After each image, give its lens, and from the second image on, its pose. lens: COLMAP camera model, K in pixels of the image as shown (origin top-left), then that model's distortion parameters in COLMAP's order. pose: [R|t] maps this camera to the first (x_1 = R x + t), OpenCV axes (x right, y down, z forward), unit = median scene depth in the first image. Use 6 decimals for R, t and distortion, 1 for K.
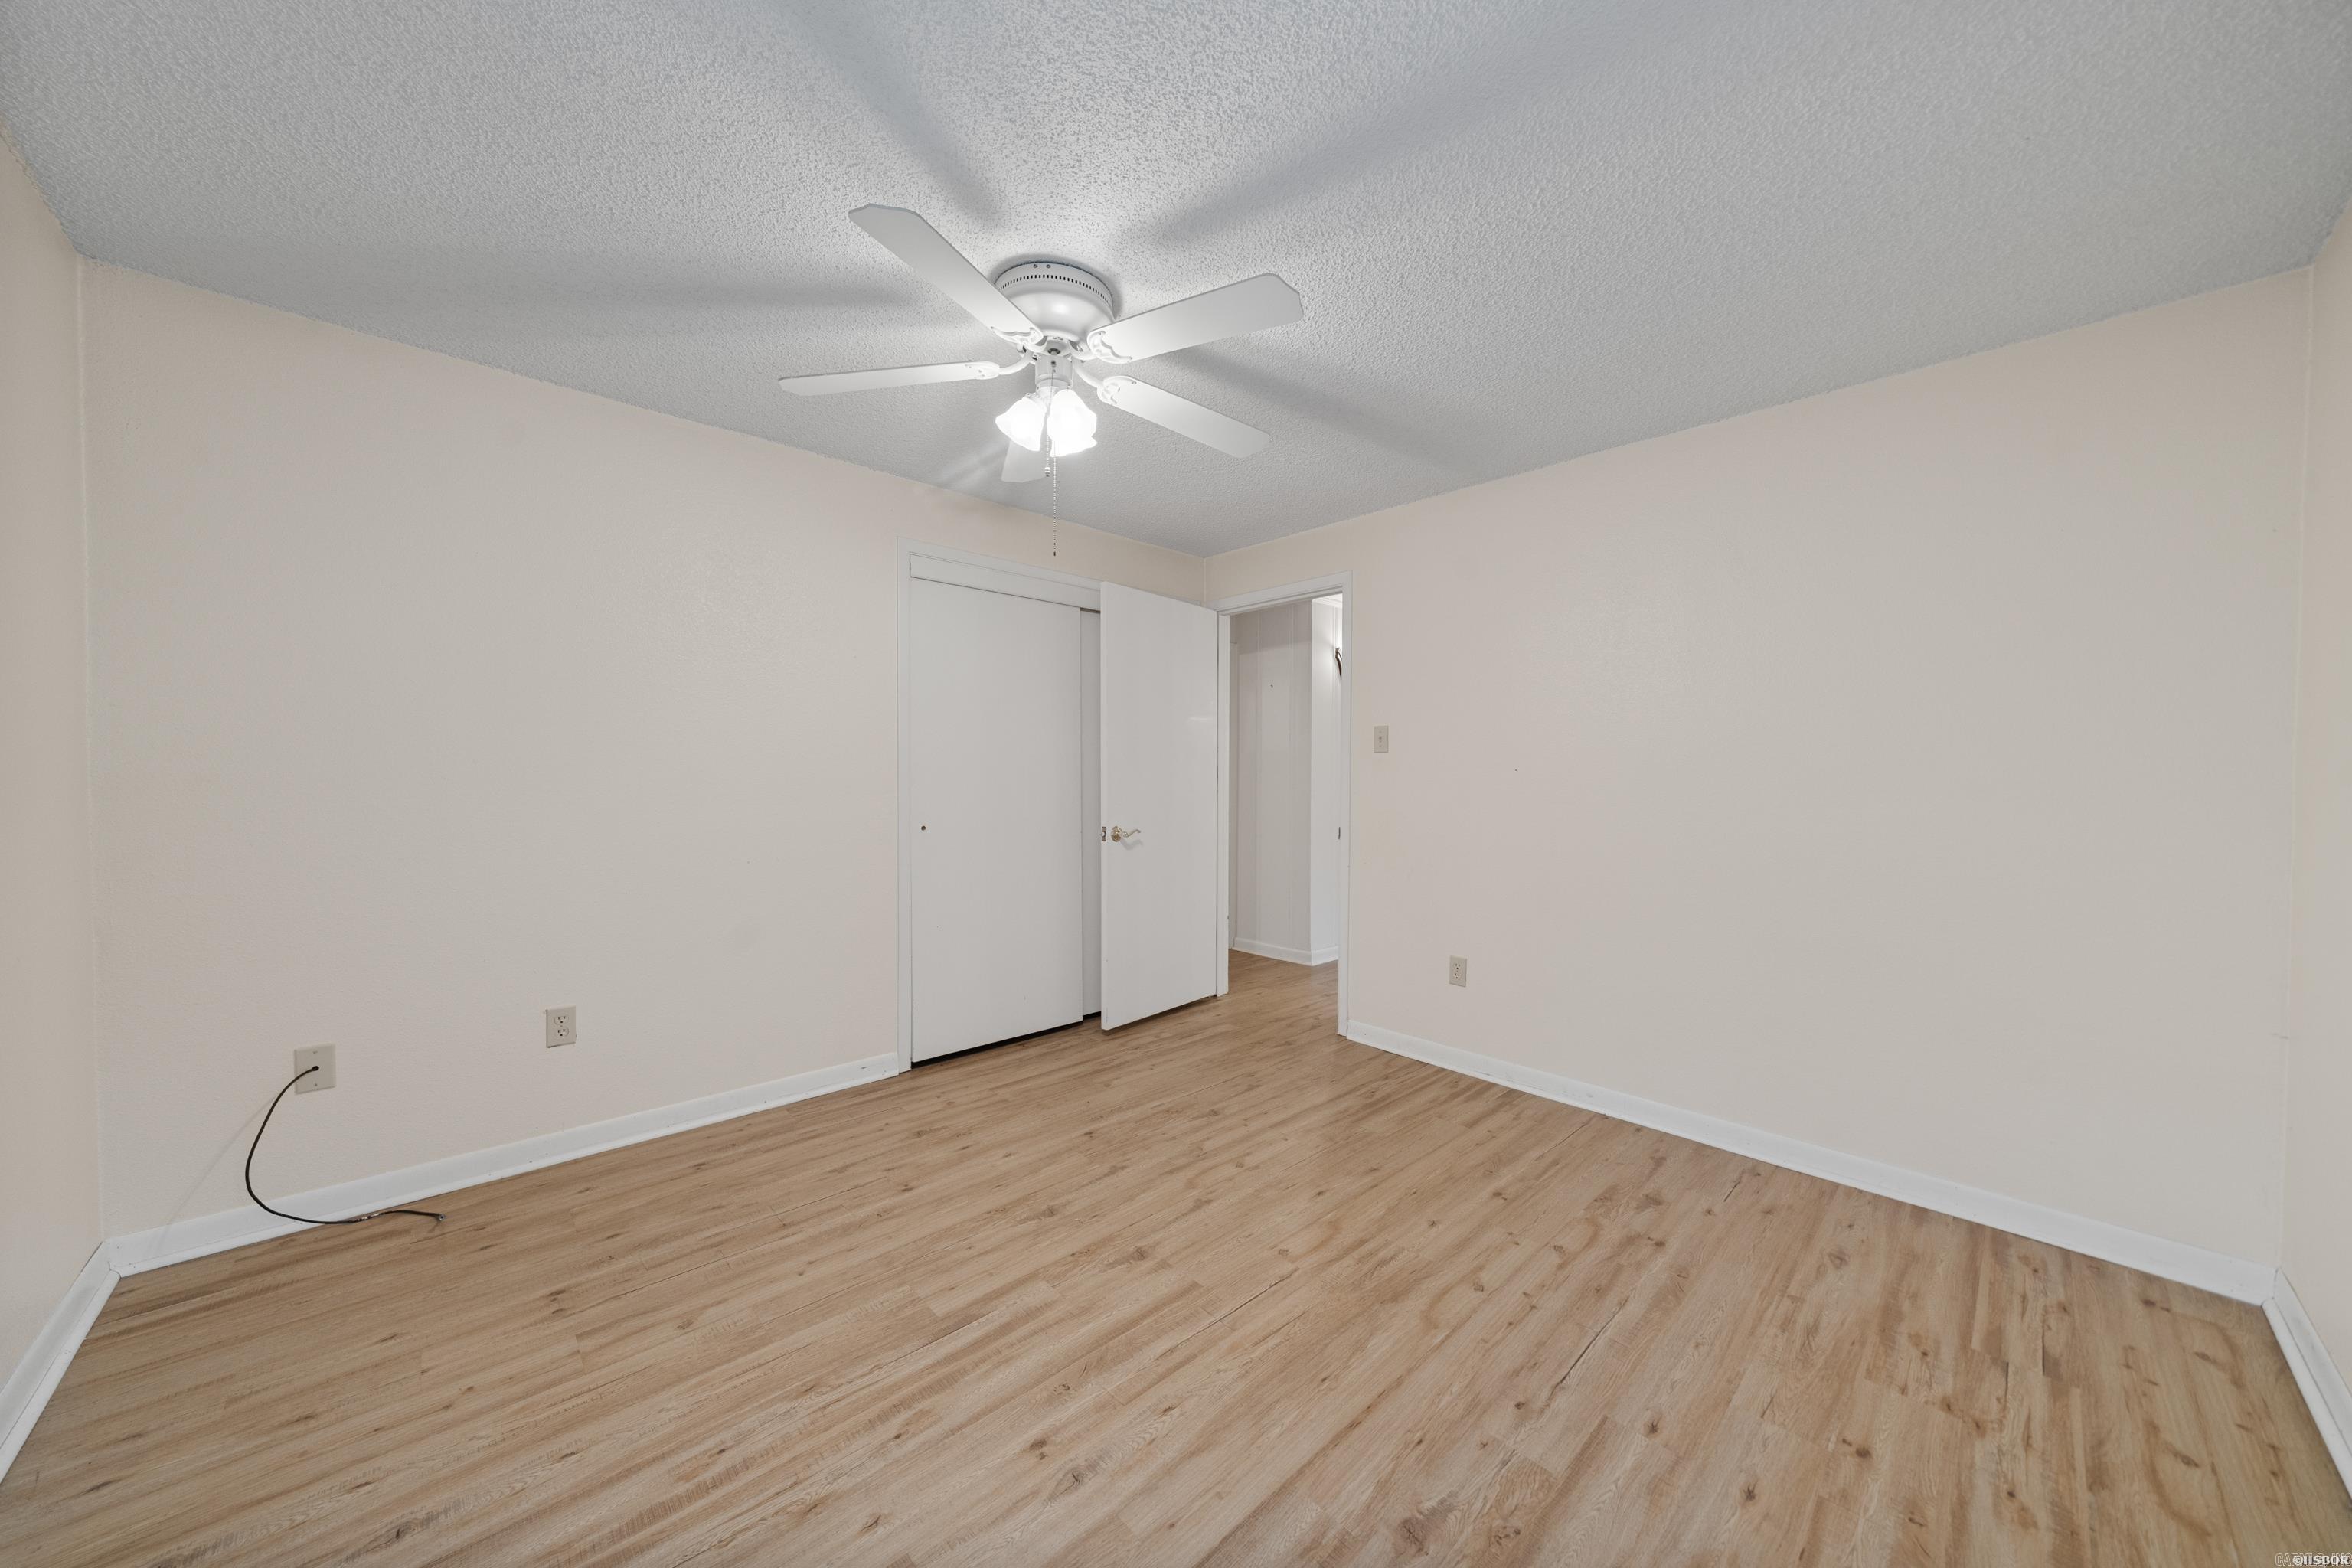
lens RADIAL K [[825.8, 0, 1177.5], [0, 825.8, 776.1], [0, 0, 1]] dist [-0.001230, 0.000029]
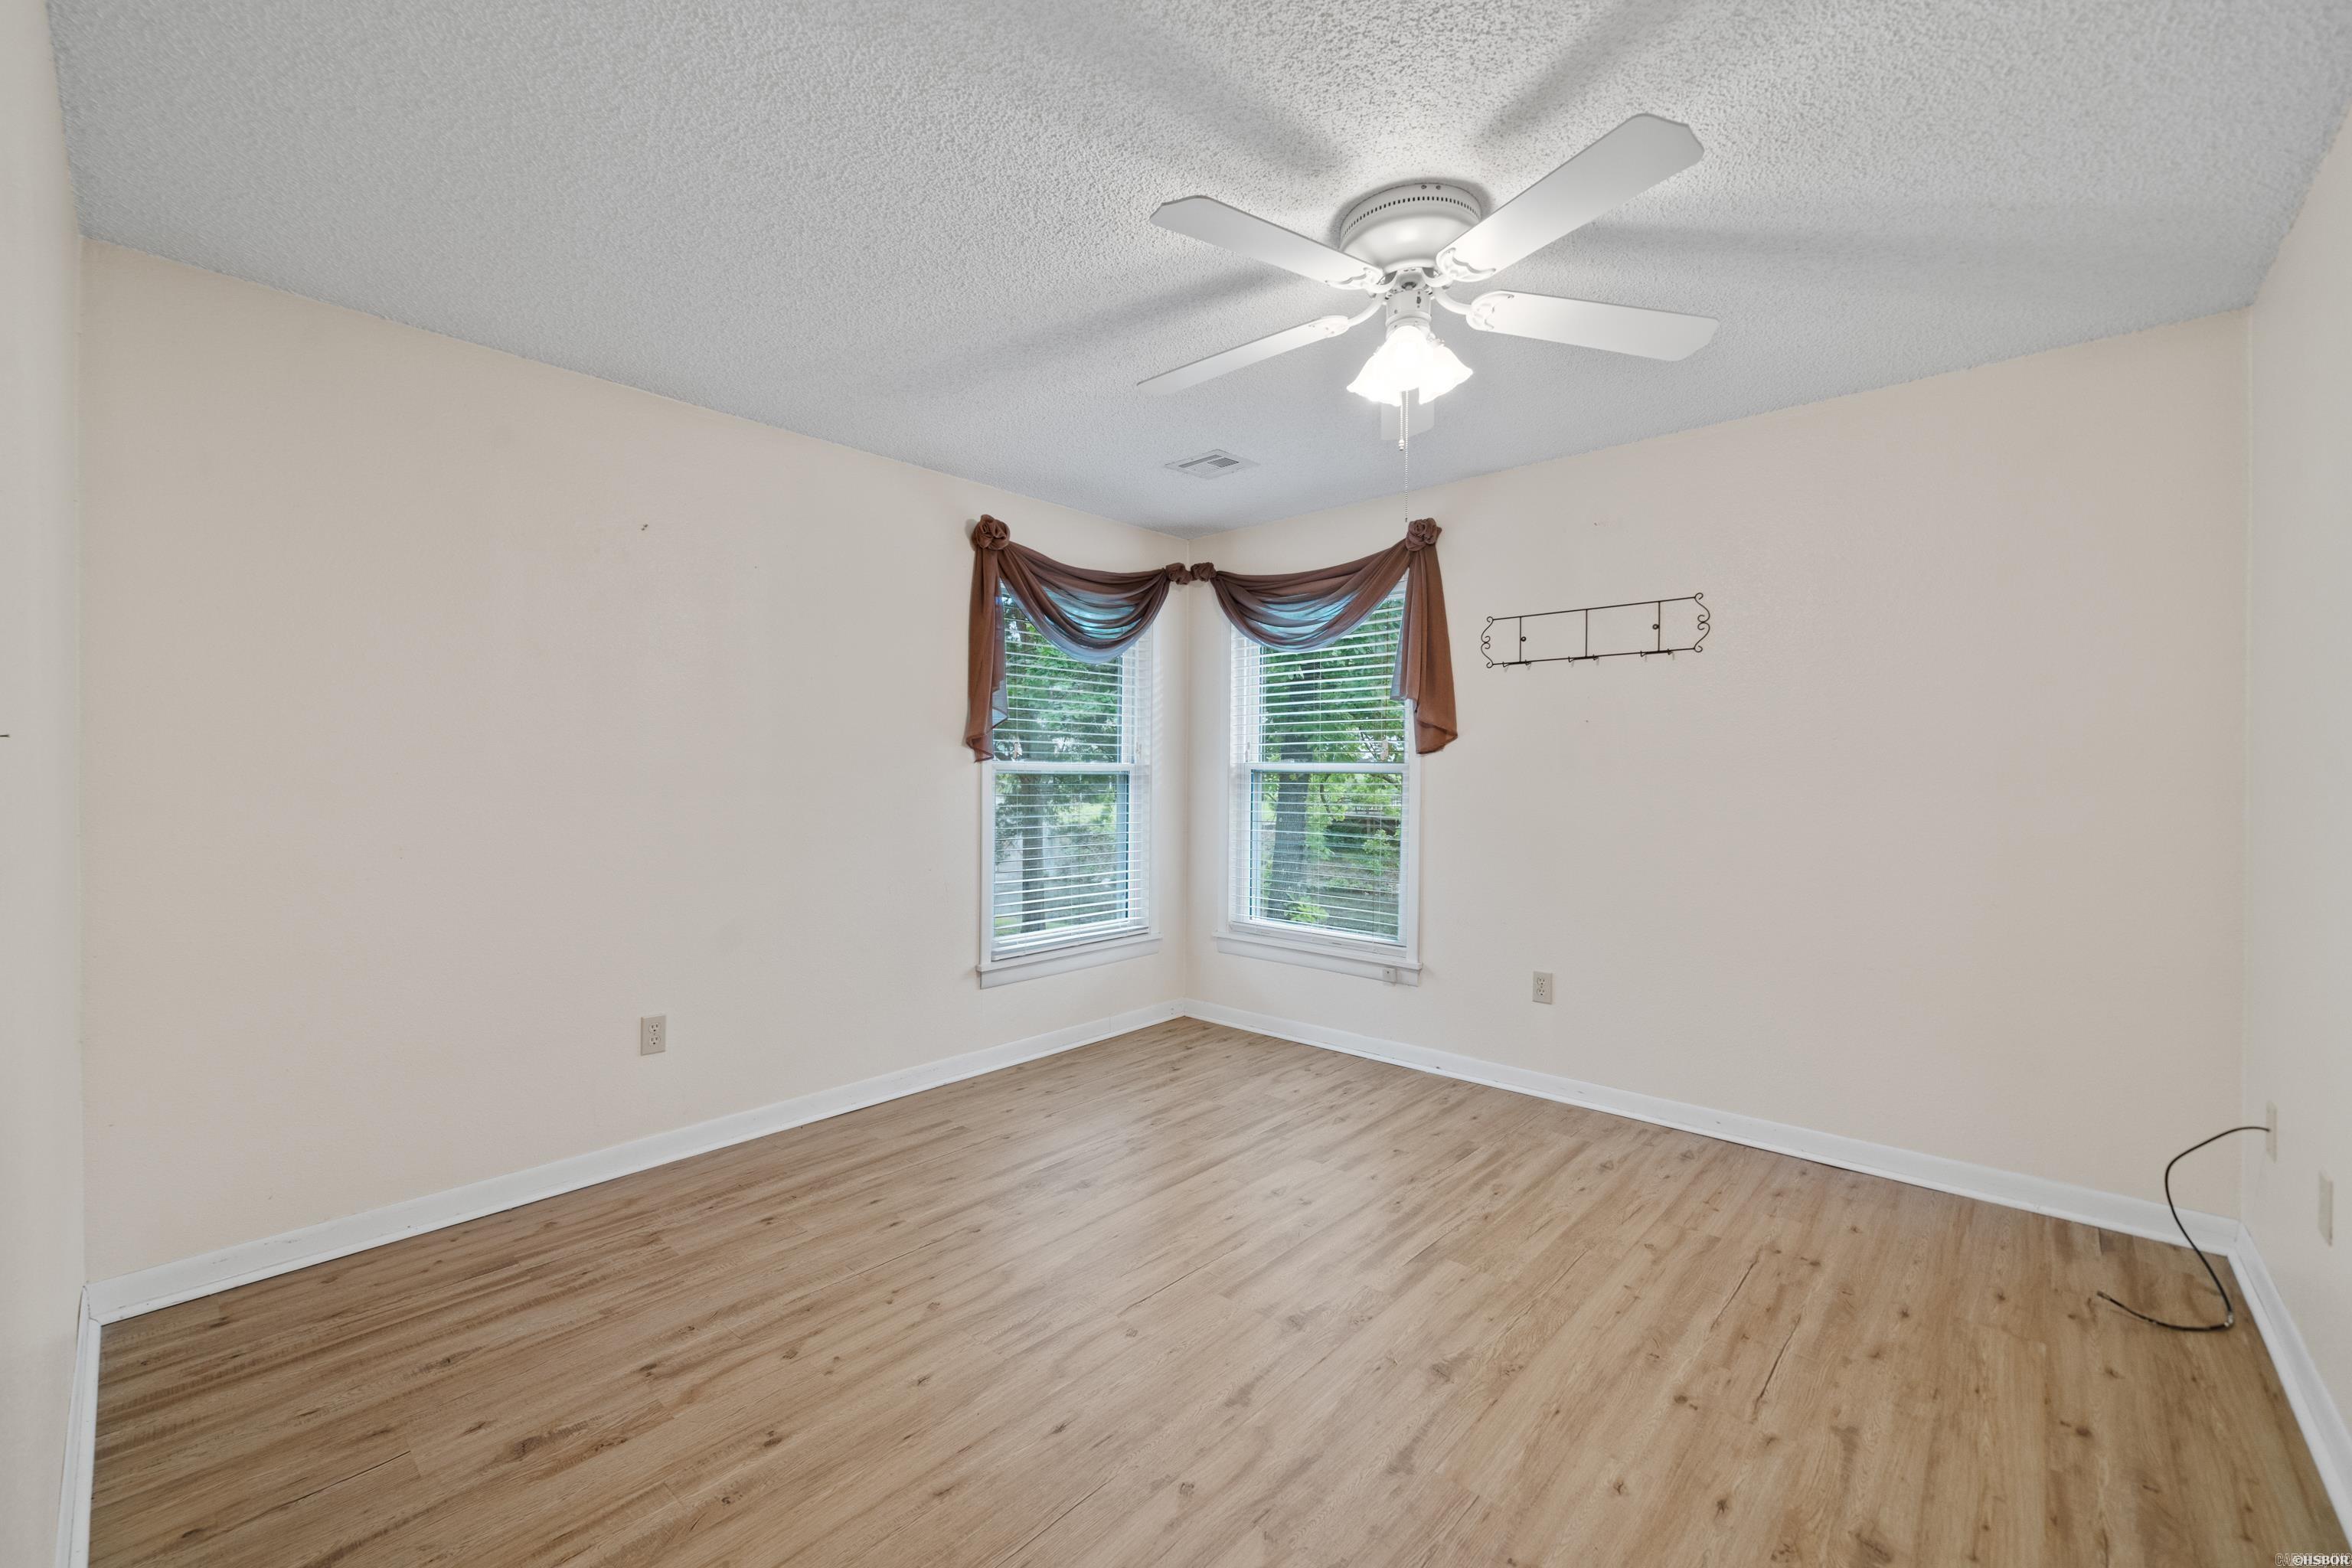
lens RADIAL K [[938.9, 0, 1171.4], [0, 938.9, 788.3], [0, 0, 1]] dist [-0.000105, 0.000041]
pose [[-0.996788, -0.009072, -0.079572, 0.167608], [-0.010101, 0.999870, 0.012542, 0.001996], [0.079448, 0.013305, -0.996750, 1.943107]]
